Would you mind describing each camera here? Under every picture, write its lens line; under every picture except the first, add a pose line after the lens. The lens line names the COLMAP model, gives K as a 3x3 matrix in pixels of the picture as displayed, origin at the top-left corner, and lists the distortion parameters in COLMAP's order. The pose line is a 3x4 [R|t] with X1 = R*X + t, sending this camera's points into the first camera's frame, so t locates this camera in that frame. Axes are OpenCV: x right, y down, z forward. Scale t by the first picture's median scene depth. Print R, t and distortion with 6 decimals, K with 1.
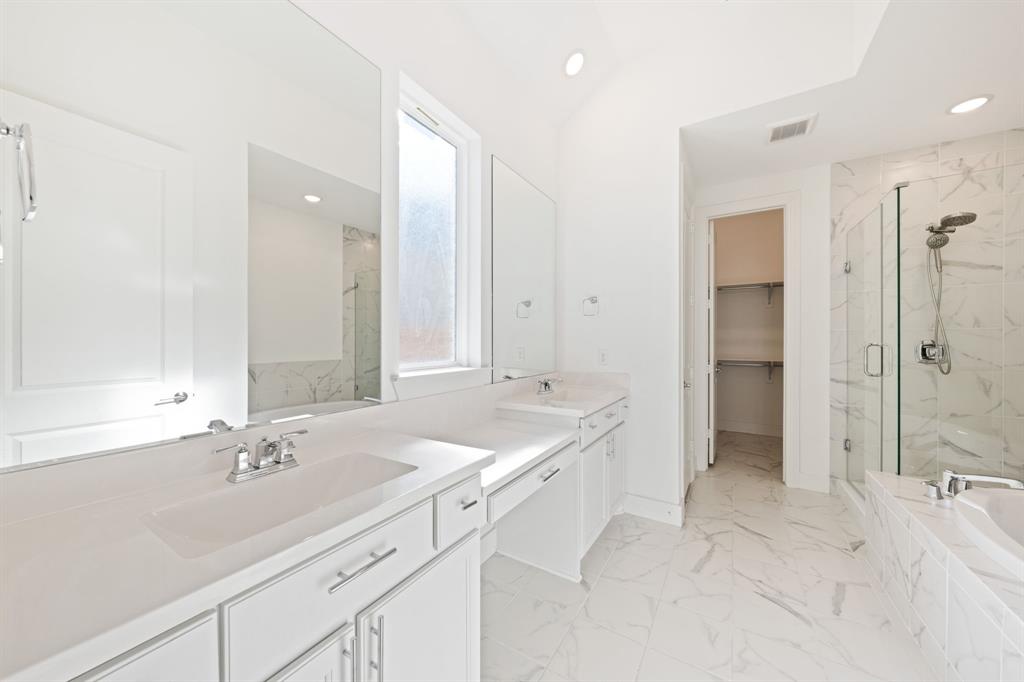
lens RADIAL K [[347.7, 0, 519.0], [0, 347.7, 344.1], [0, 0, 1]] dist [-0.001755, 0.000051]
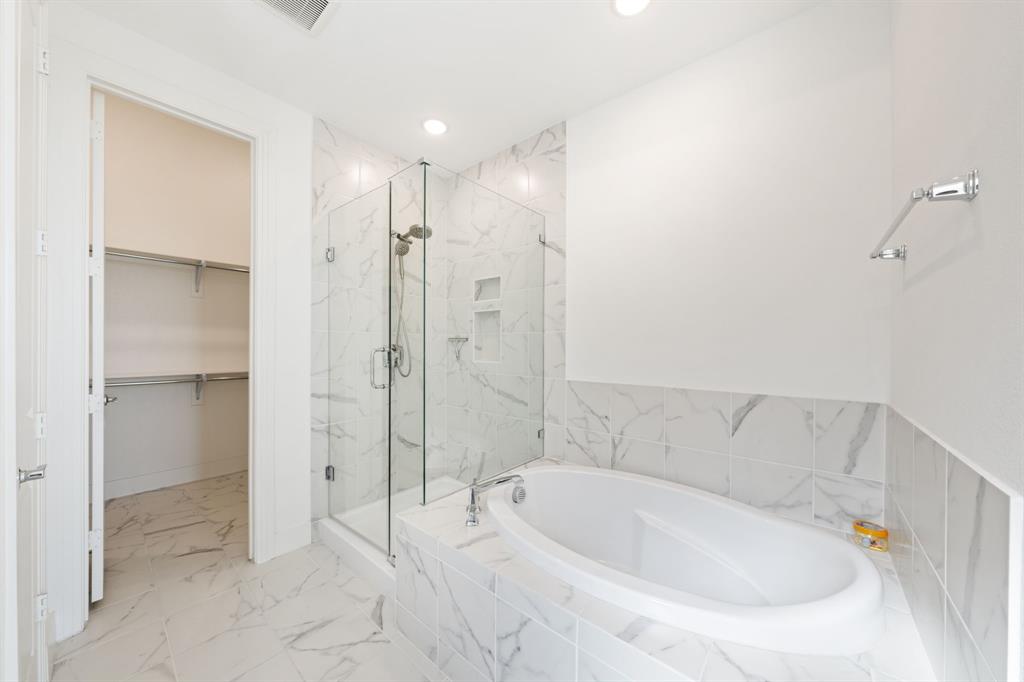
lens RADIAL K [[347.7, 0, 519.0], [0, 347.7, 344.1], [0, 0, 1]] dist [-0.001755, 0.000051]
pose [[0.135371, 0.000617, 0.990795, 0.195835], [0.008876, 0.999959, -0.001836, -0.006399], [-0.990755, 0.009043, 0.135360, 0.442122]]
